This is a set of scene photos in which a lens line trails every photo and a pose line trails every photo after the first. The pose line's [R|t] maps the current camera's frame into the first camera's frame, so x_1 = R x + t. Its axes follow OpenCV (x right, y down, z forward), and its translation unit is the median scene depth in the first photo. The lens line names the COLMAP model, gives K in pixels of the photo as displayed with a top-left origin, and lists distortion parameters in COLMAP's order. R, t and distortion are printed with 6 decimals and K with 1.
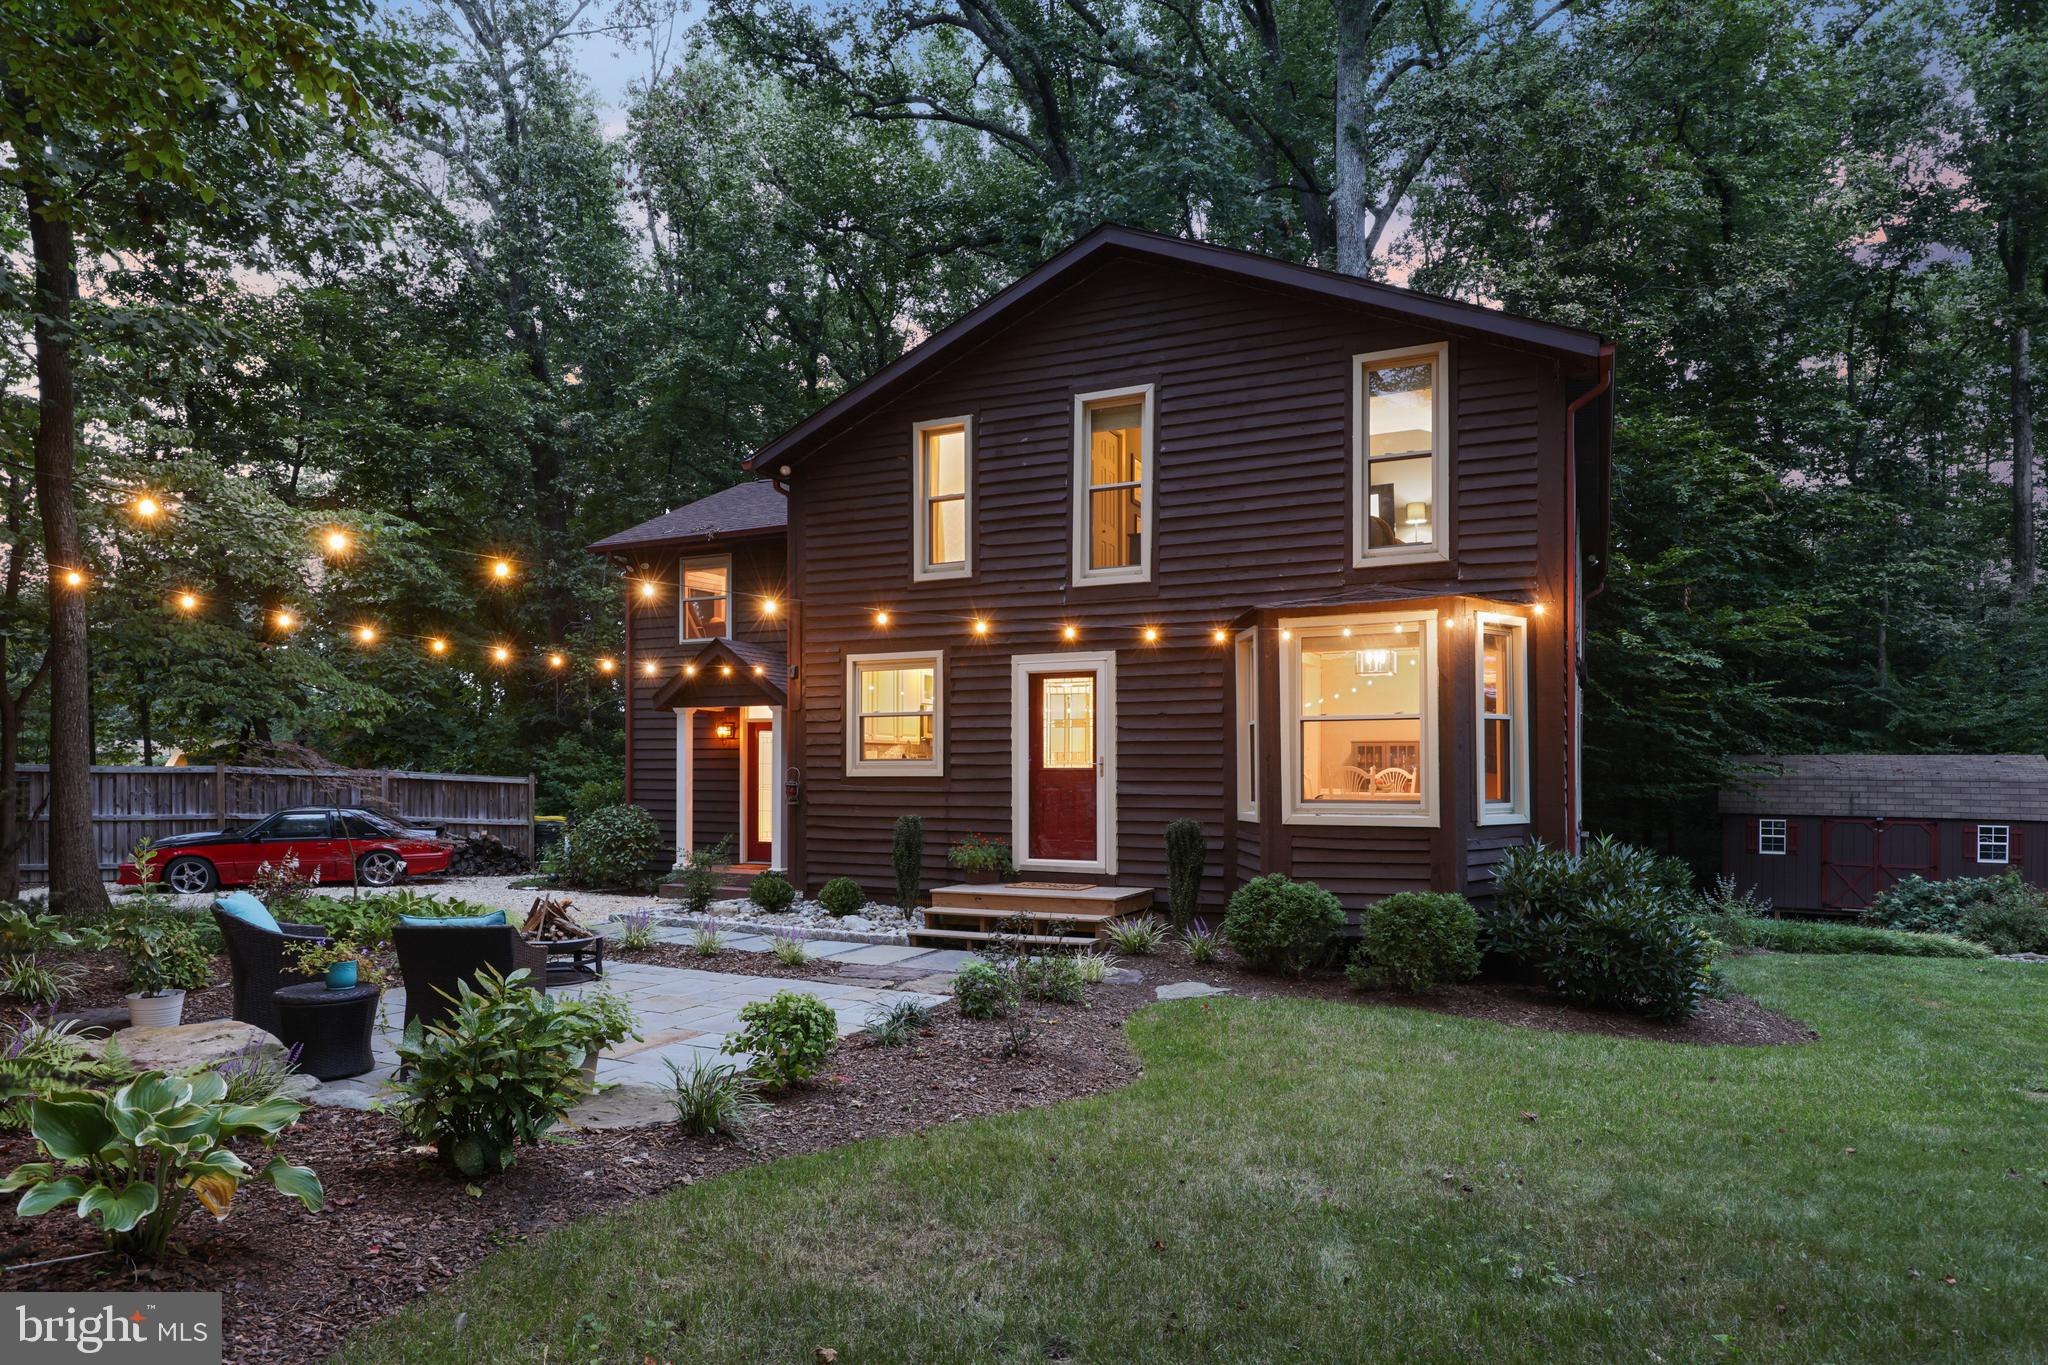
lens RADIAL K [[1153.2, 0, 1020.4], [0, 1153.2, 739.8], [0, 0, 1]] dist [-0.015408, 0.000310]
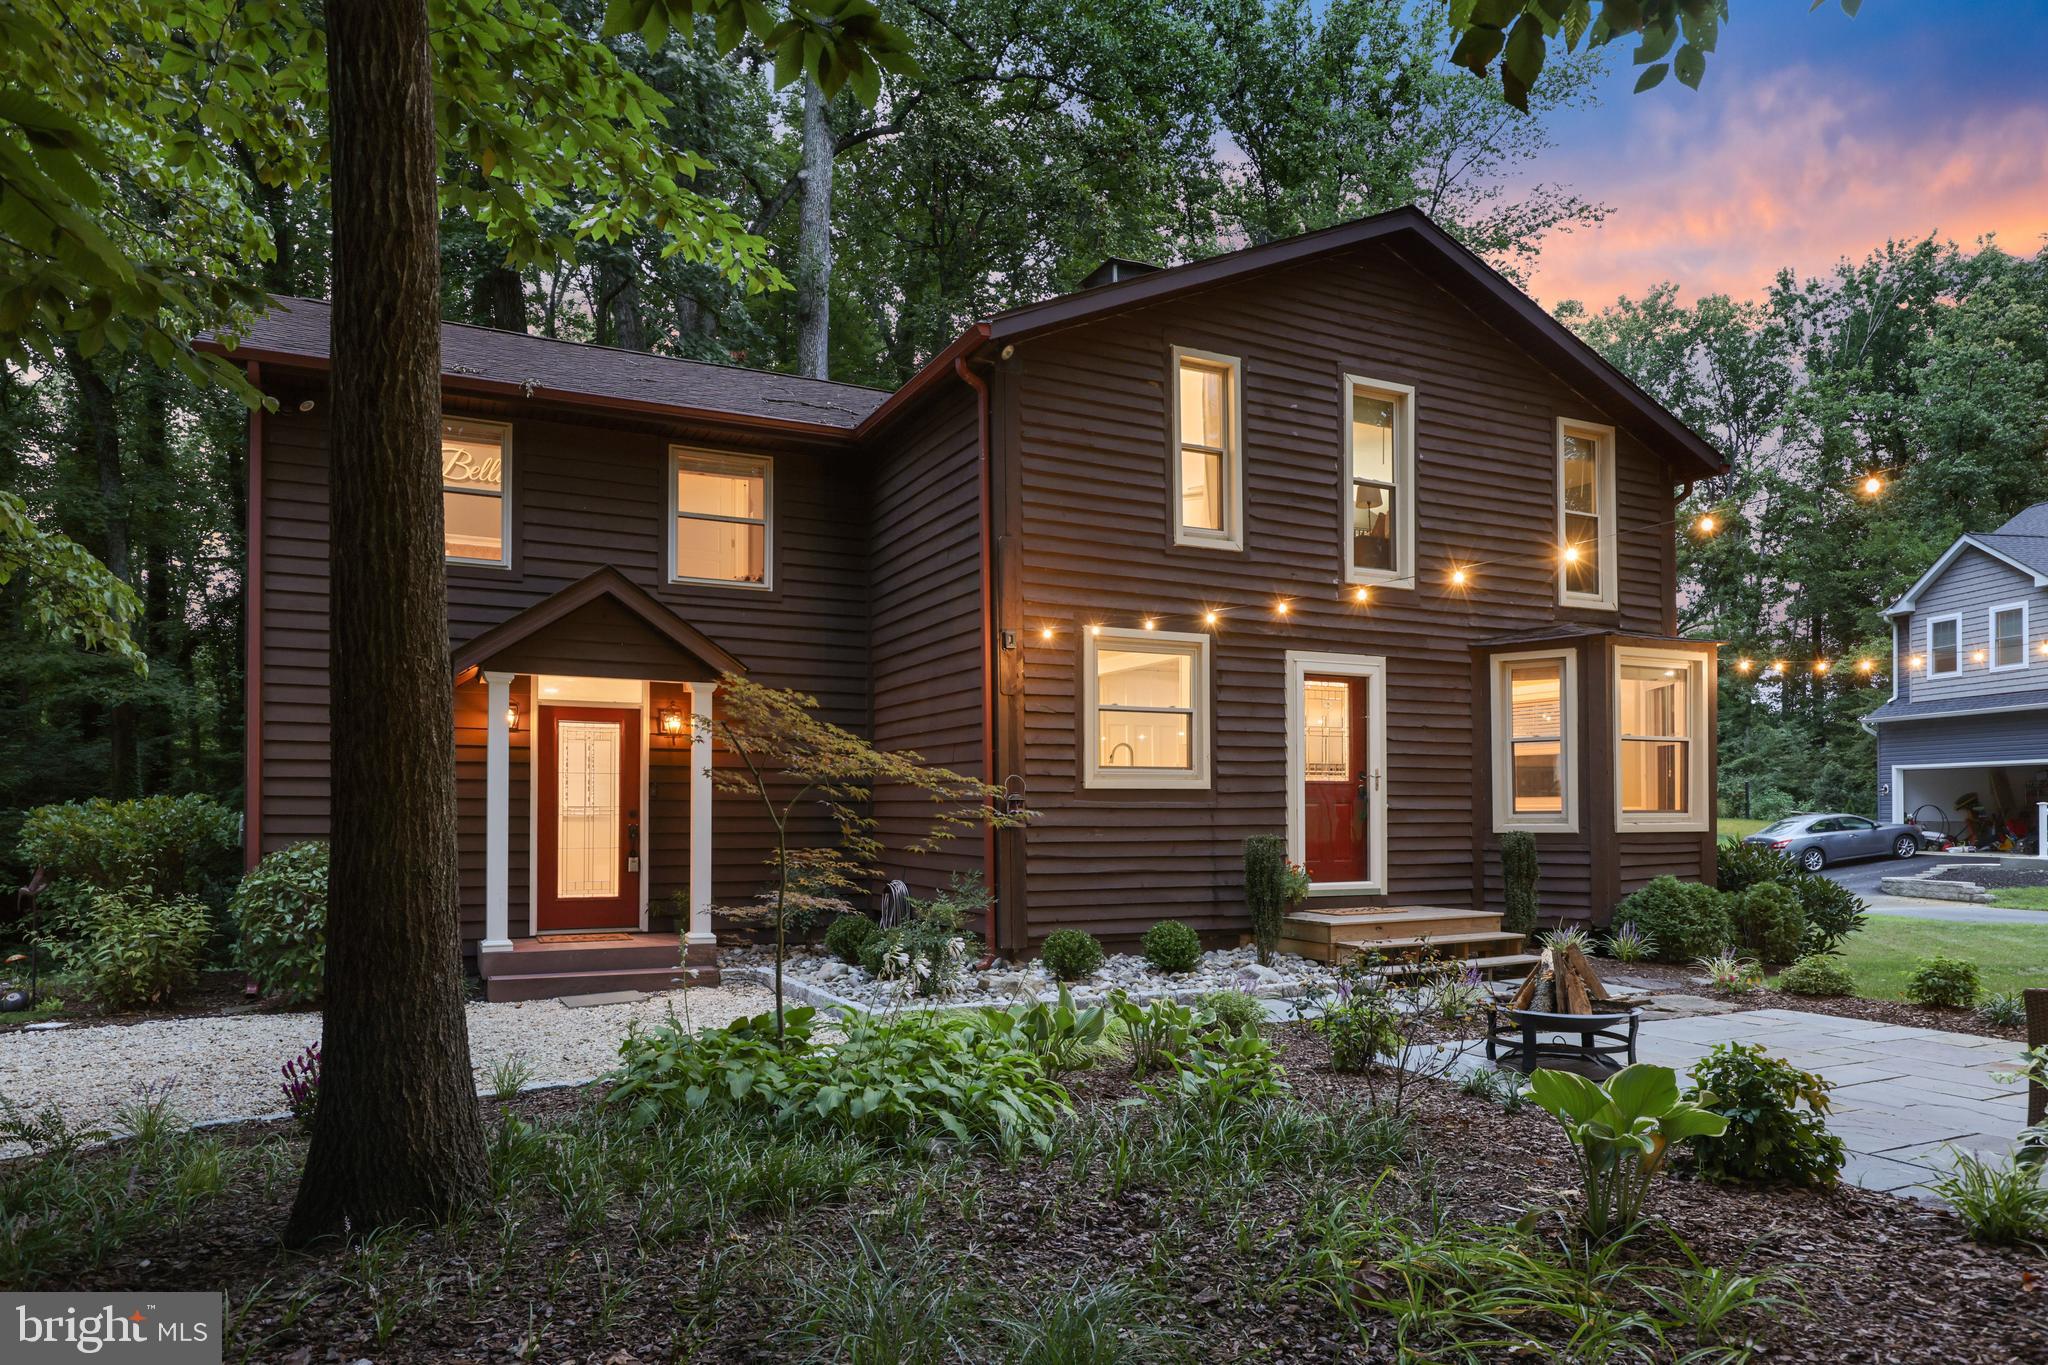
lens RADIAL K [[1230.5, 0, 998.5], [0, 1230.5, 778.9], [0, 0, 1]] dist [-0.015764, 0.004464]
pose [[0.640804, 0.021066, 0.767416, -0.832348], [-0.021037, 0.999730, -0.009877, 0.036327], [-0.767416, -0.009814, 0.641074, 0.558167]]
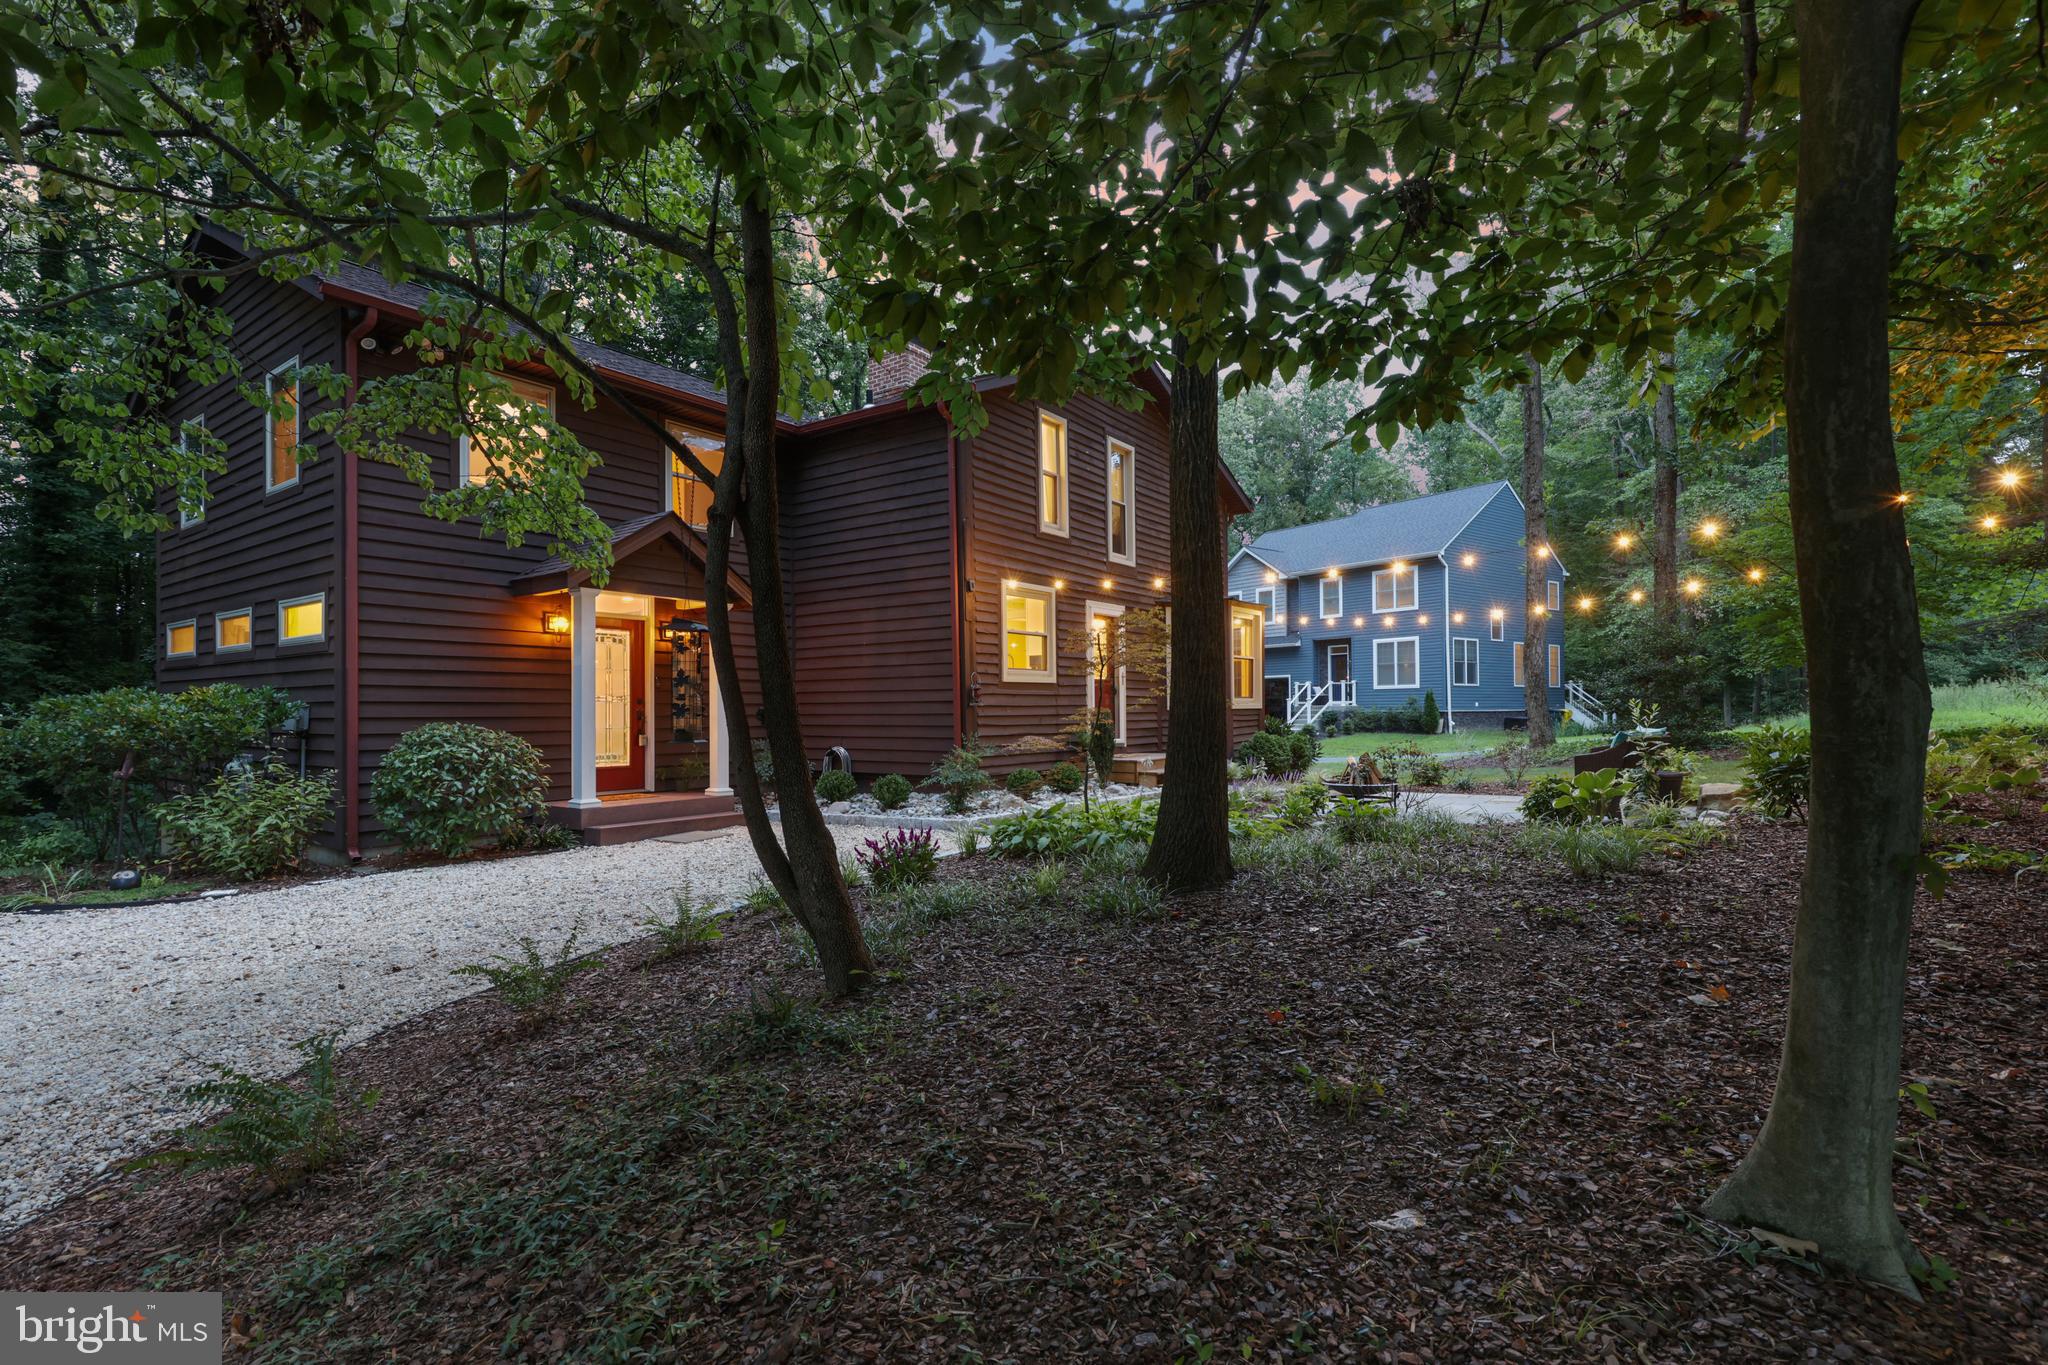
lens RADIAL K [[932.5, 0, 1019.1], [0, 932.5, 690.7], [0, 0, 1]] dist [-0.002088, 0.000044]
pose [[0.188134, 0.018322, 0.981972, -1.134200], [-0.016300, 0.999747, -0.015531, 0.058104], [-0.982008, -0.013084, 0.188385, 0.840022]]
